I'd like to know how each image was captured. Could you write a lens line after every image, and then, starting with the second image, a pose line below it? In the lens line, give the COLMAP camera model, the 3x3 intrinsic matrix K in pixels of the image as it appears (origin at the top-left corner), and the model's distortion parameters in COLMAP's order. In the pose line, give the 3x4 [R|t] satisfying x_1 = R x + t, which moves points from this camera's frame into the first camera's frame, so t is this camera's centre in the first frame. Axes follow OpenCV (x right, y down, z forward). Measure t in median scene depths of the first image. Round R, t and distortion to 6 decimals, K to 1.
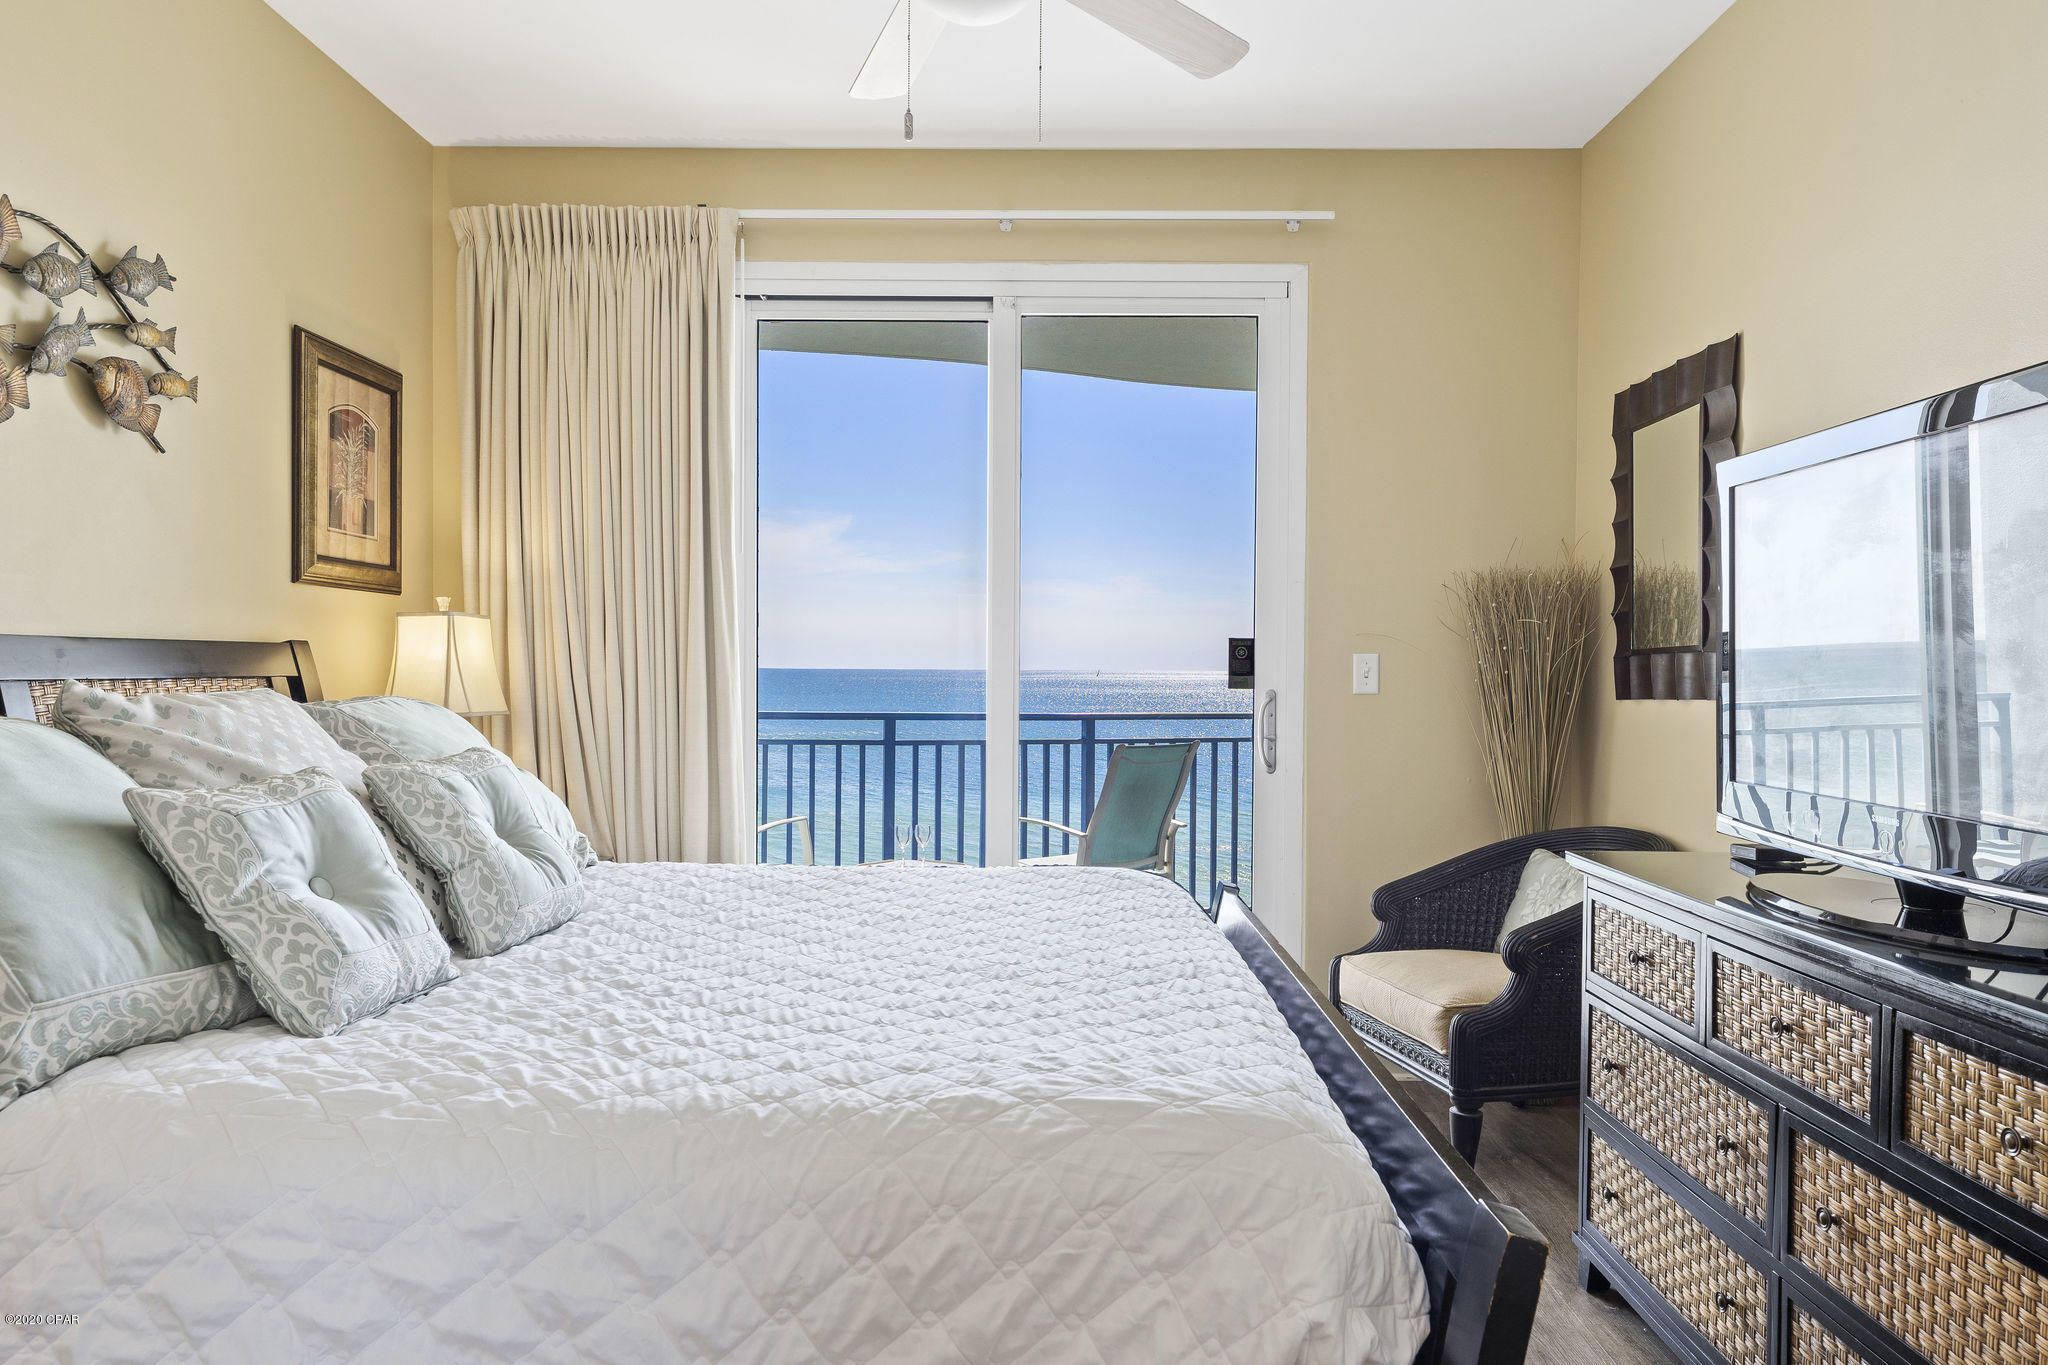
lens RADIAL K [[1366.8, 0, 1024.0], [0, 1366.8, 682.5], [0, 0, 1]] dist [-0.000685, -0.000900]
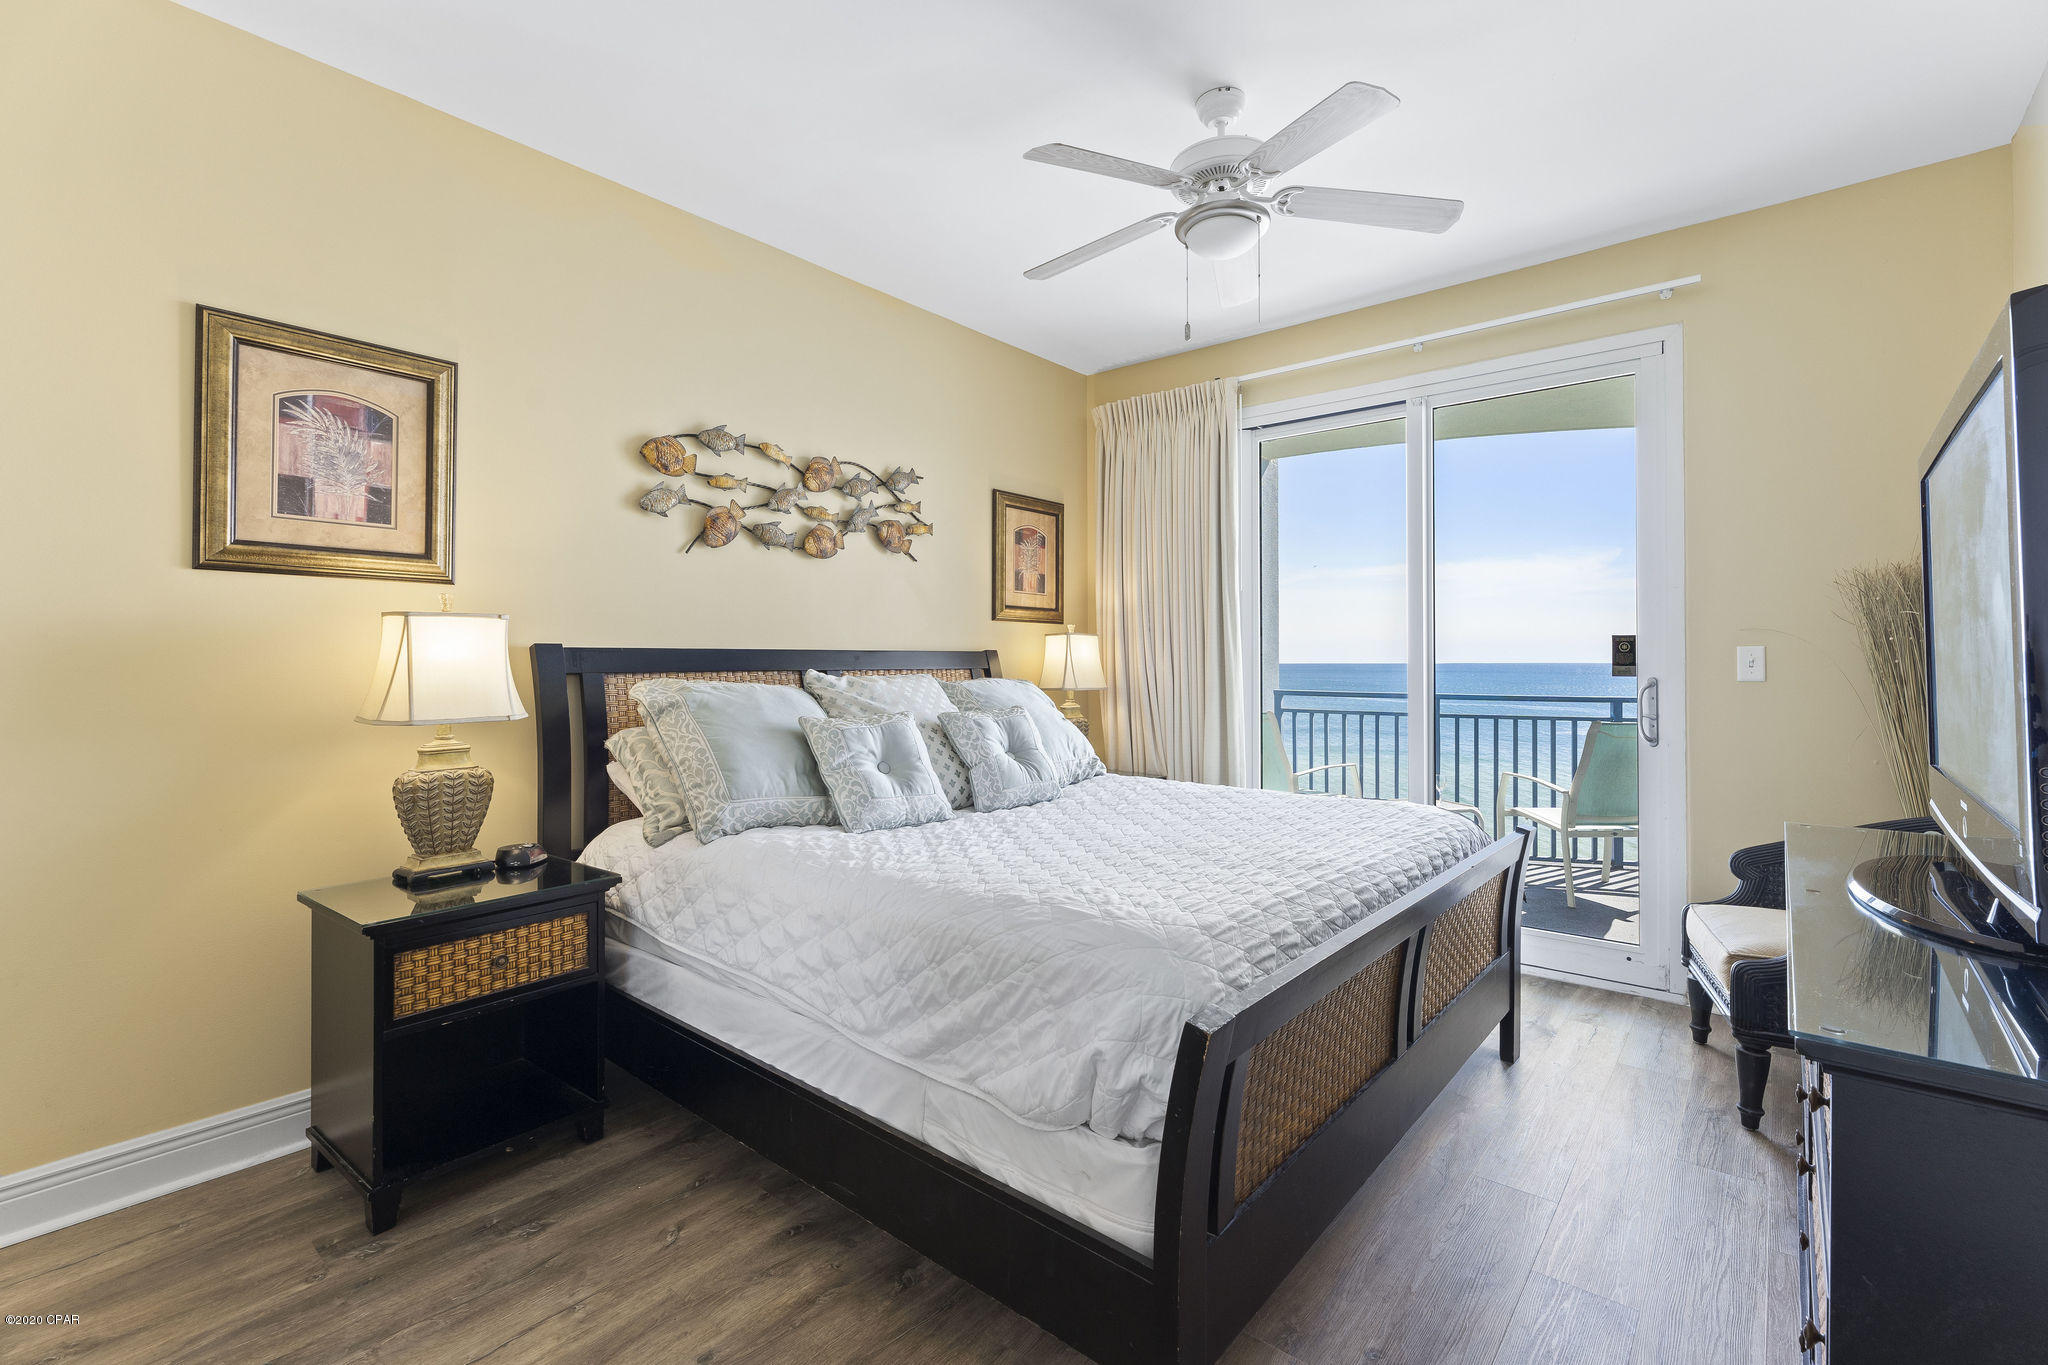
lens RADIAL K [[910.3, 0, 1020.5], [0, 910.3, 650.2], [0, 0, 1]] dist [-0.002512, -0.000296]
pose [[0.770765, -0.016547, -0.636905, 0.403870], [-0.000543, 0.999645, -0.026629, 0.004581], [0.637120, 0.020871, 0.770482, 0.034281]]
